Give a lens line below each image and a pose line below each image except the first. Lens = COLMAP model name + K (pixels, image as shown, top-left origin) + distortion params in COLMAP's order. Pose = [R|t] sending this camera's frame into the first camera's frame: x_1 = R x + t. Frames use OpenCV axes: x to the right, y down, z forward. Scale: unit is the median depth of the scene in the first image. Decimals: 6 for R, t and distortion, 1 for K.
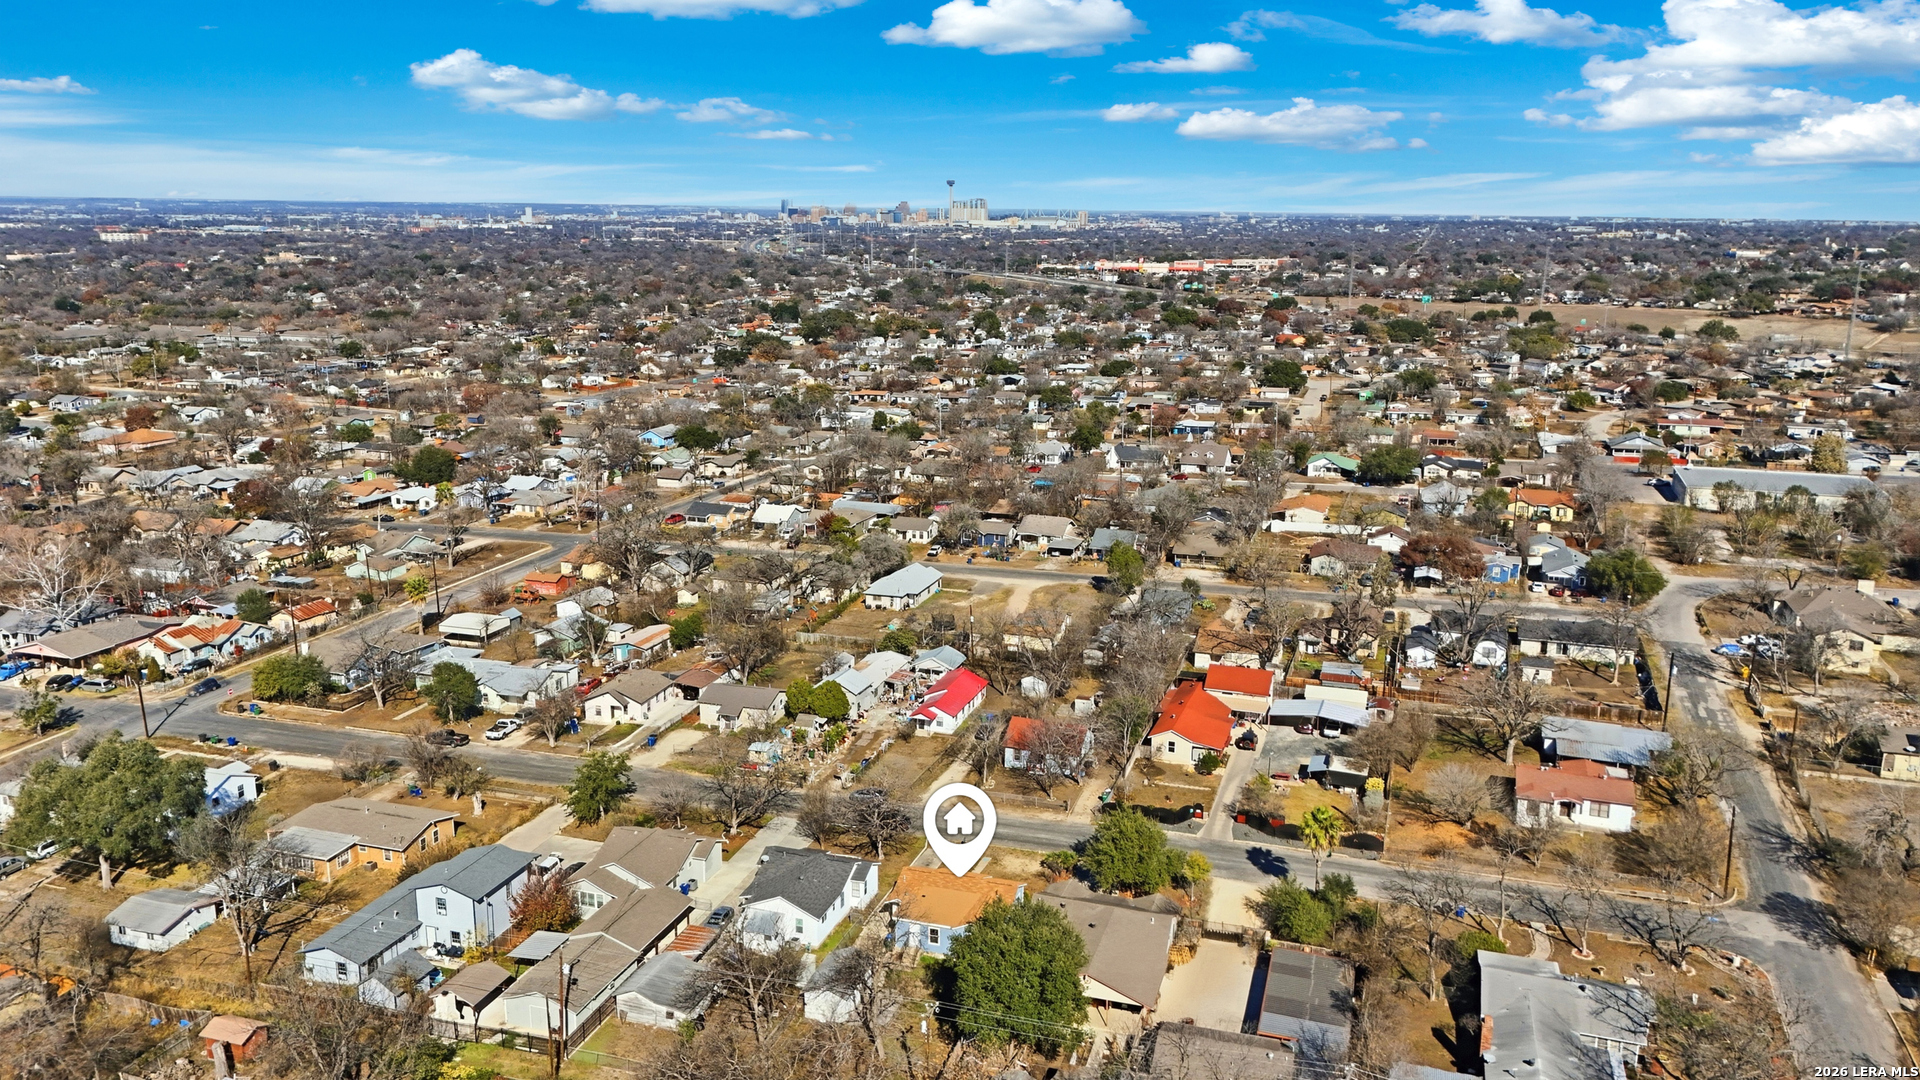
lens RADIAL K [[1330.0, 0, 996.7], [0, 1330.0, 532.7], [0, 0, 1]] dist [0.085990, -0.093362]
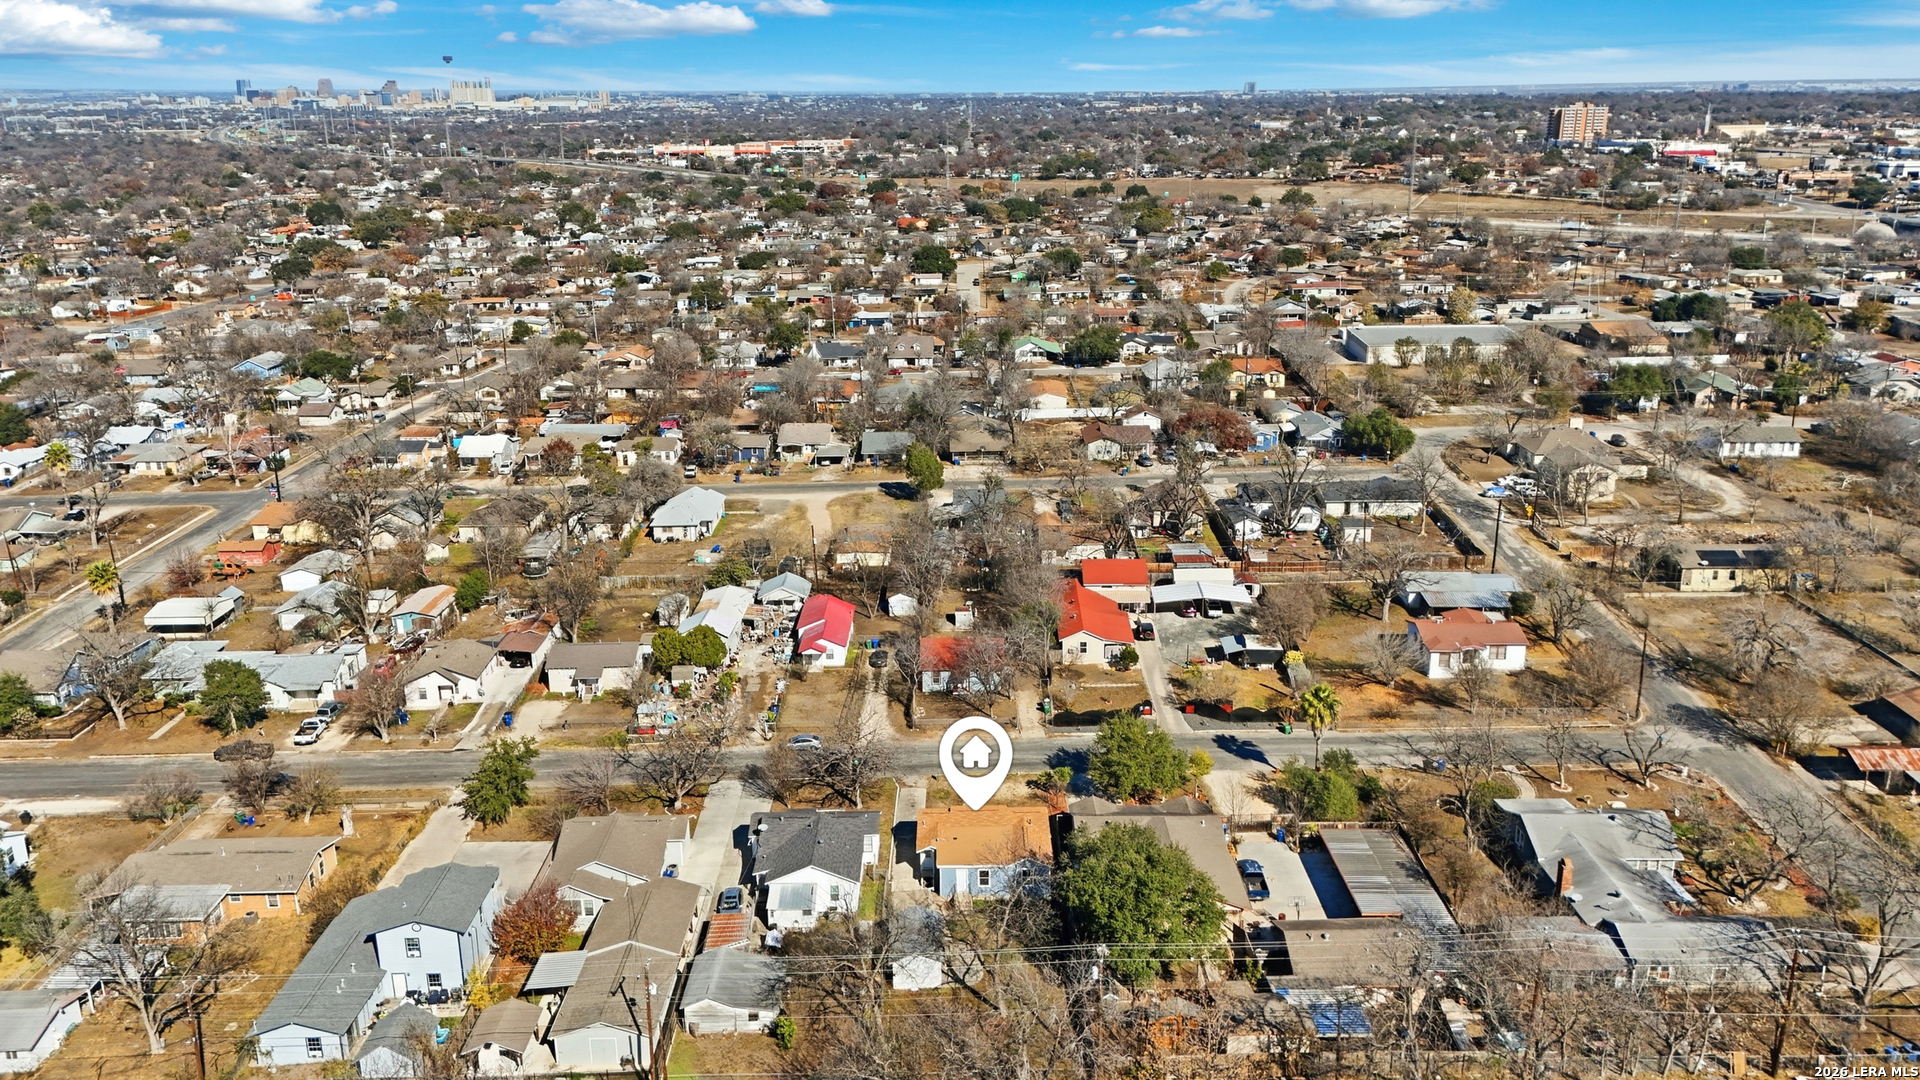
lens RADIAL K [[1372.6, 0, 960.0], [0, 1372.6, 540.0], [0, 0, 1]] dist [0.093988, -0.111681]
pose [[0.953860, -0.107259, 0.280441, -0.180569], [0.084939, 0.992258, 0.090604, -0.012456], [-0.287988, -0.062603, 0.955586, 0.059464]]
